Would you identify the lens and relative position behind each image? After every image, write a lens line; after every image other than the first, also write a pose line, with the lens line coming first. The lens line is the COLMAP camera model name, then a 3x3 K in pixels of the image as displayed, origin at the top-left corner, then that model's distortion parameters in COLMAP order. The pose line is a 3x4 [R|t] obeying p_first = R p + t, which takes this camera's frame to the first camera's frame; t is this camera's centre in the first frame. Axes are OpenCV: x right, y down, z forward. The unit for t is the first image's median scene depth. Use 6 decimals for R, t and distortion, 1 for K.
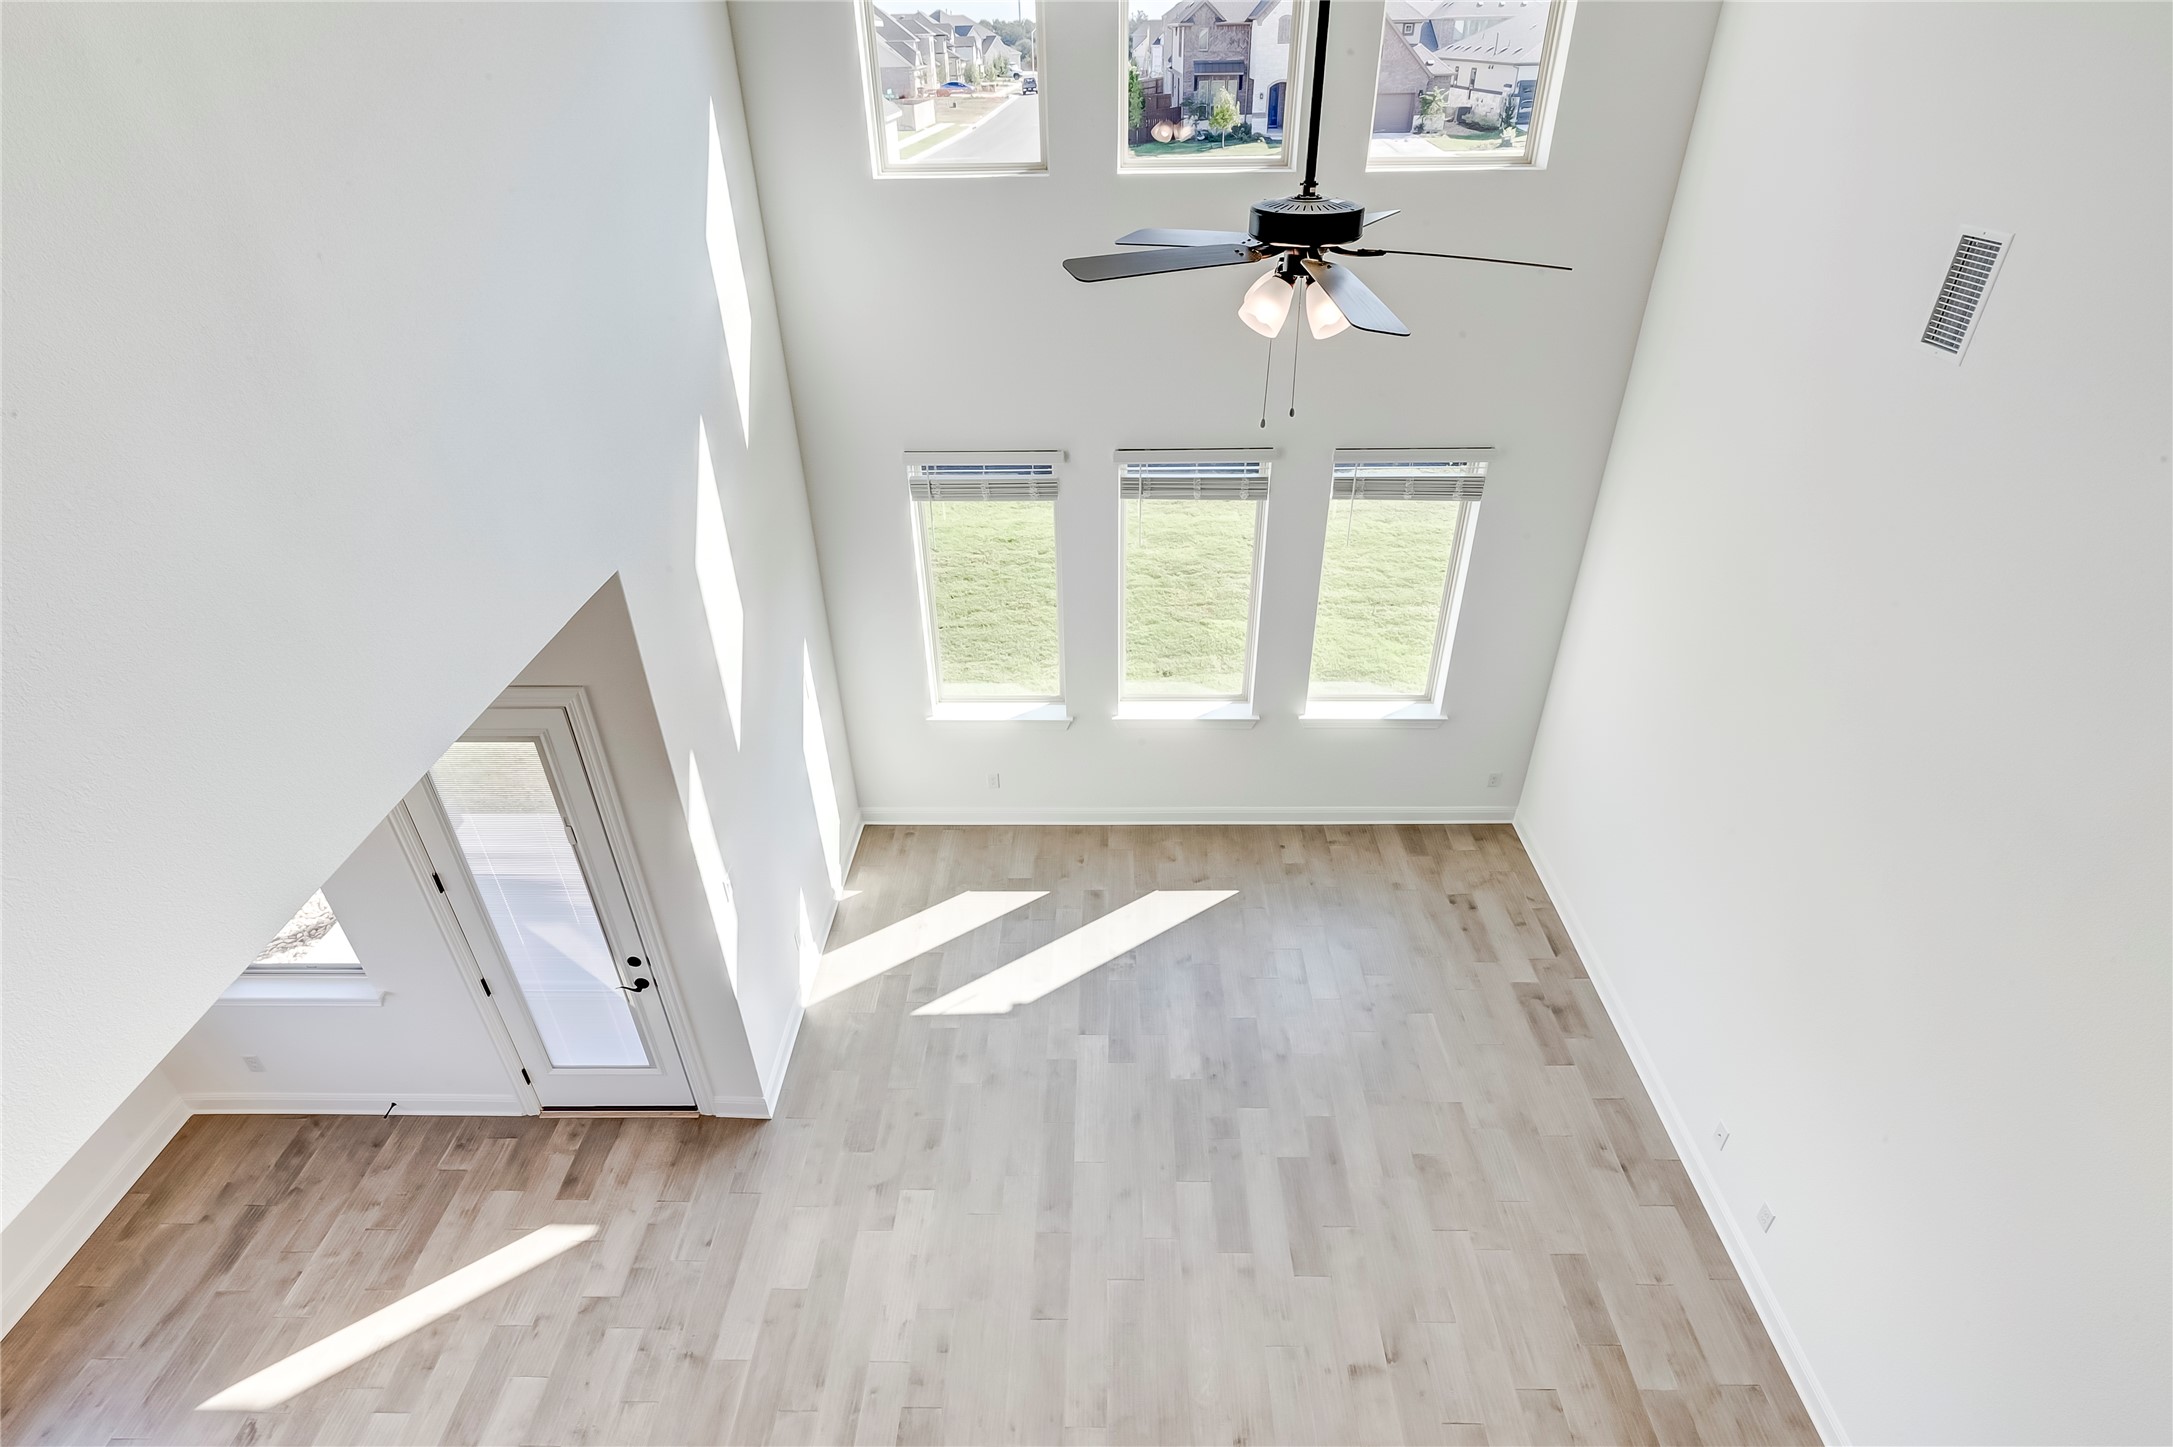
lens RADIAL K [[1074.9, 0, 1092.0], [0, 1074.9, 727.3], [0, 0, 1]] dist [-0.000250, -0.000830]
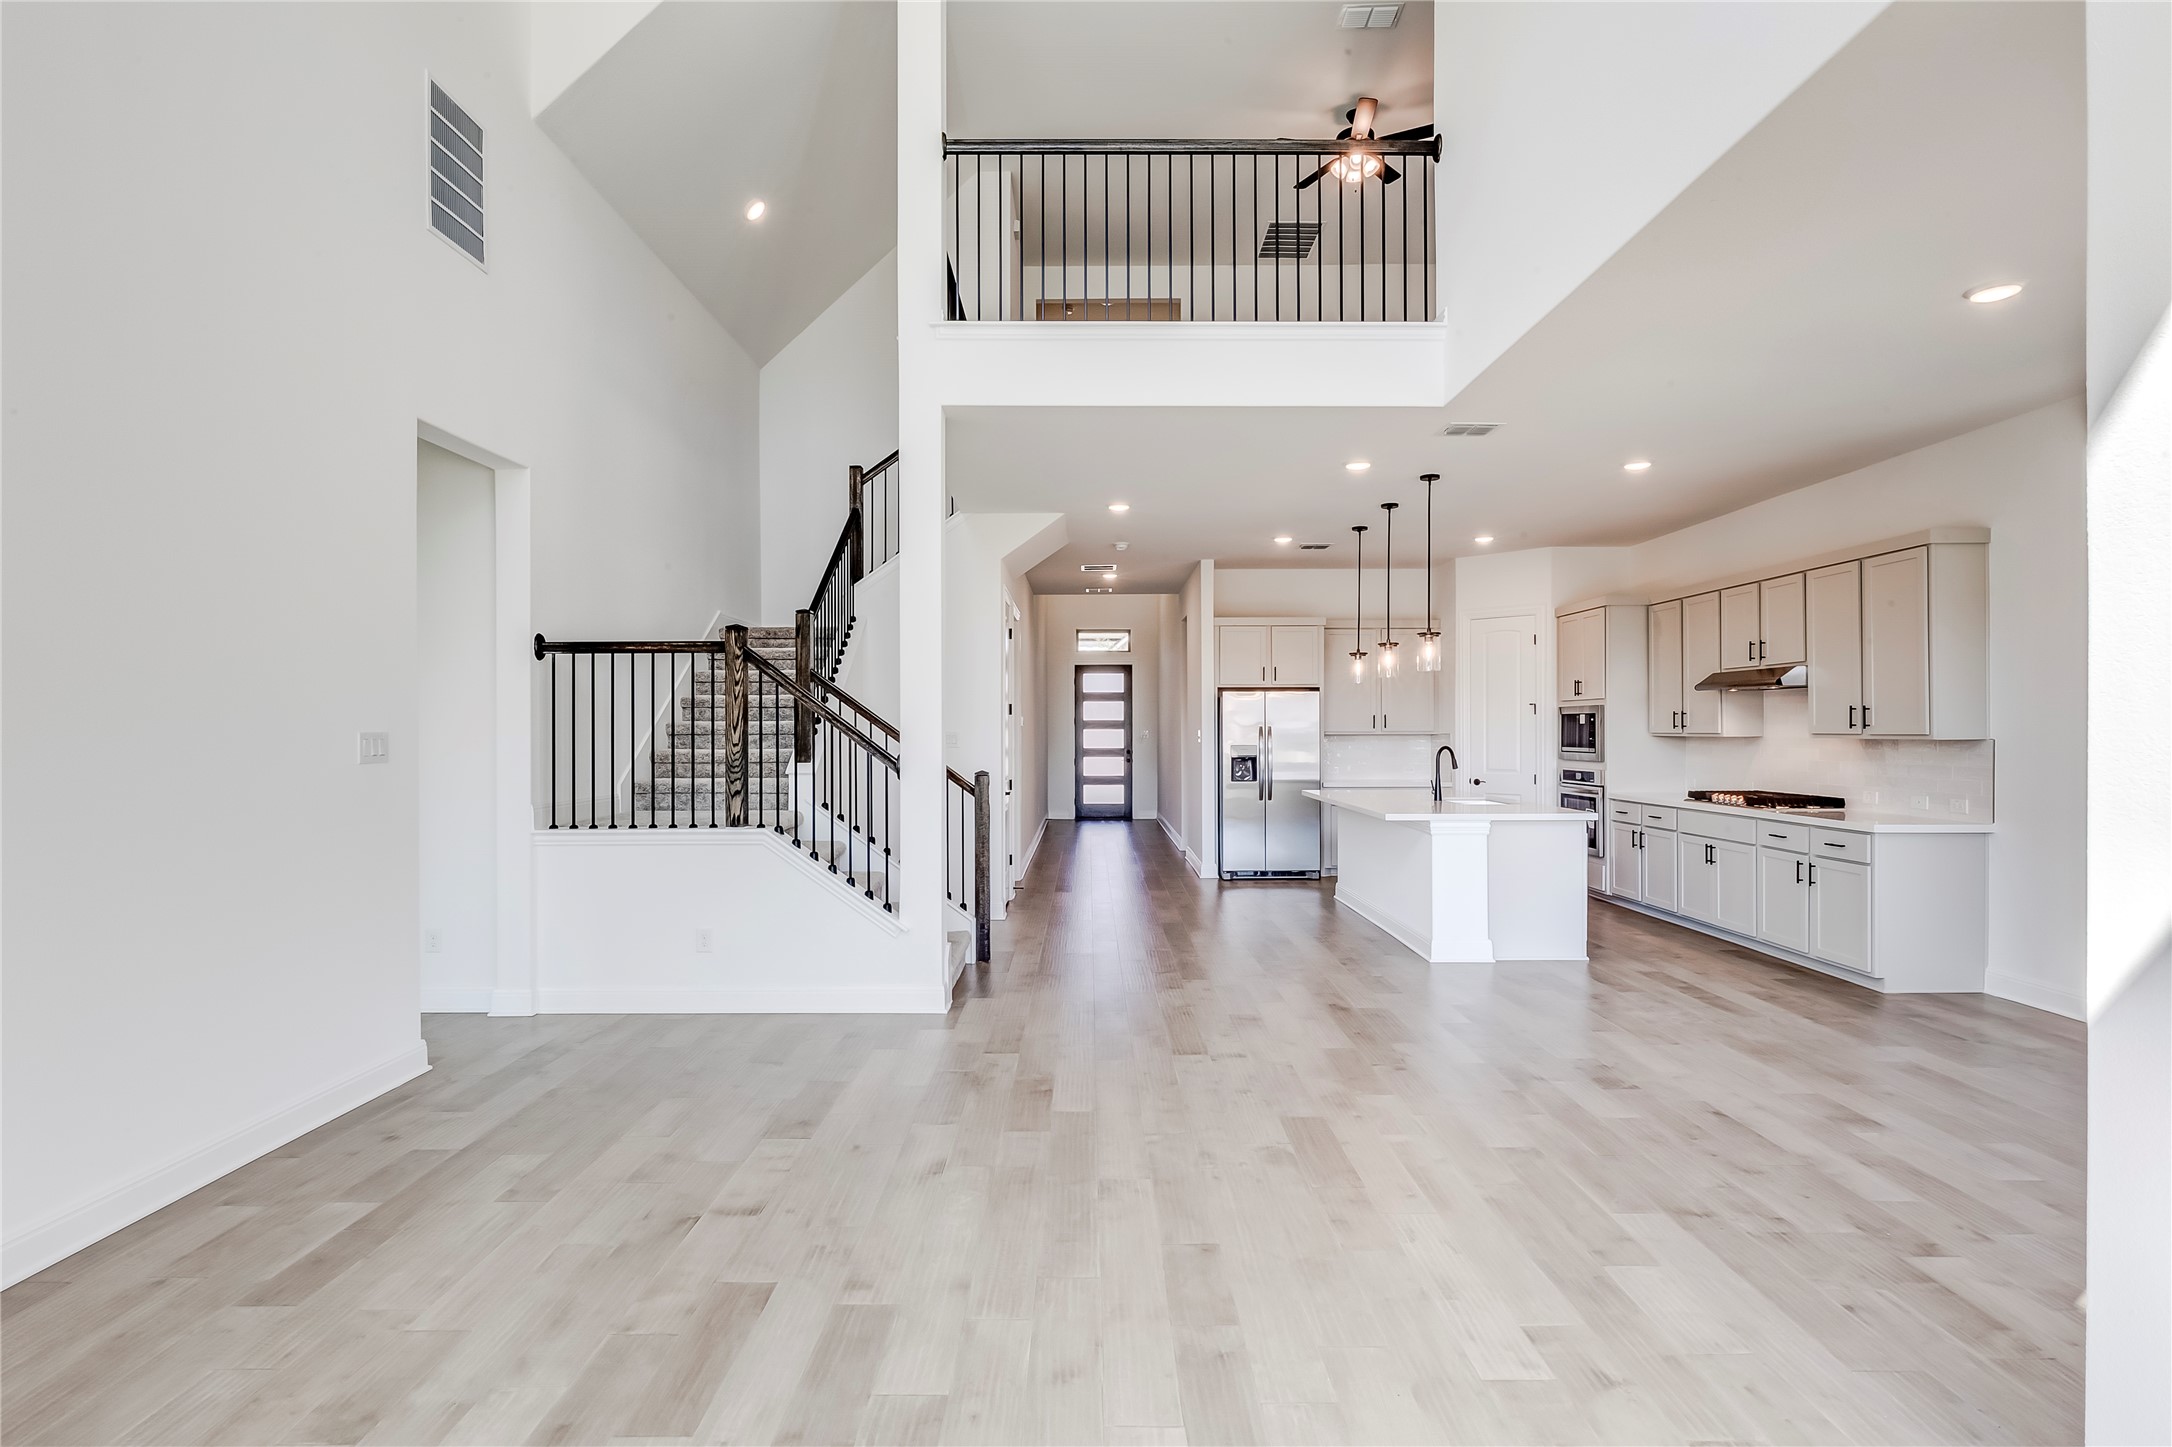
lens RADIAL K [[1069.7, 0, 1089.5], [0, 1069.7, 728.5], [0, 0, 1]] dist [-0.000701, -0.000214]
pose [[-0.999669, 0.018018, -0.018337, 0.021878], [0.005160, 0.839388, 0.543508, -0.045574], [0.025185, 0.543234, -0.839204, 1.142819]]
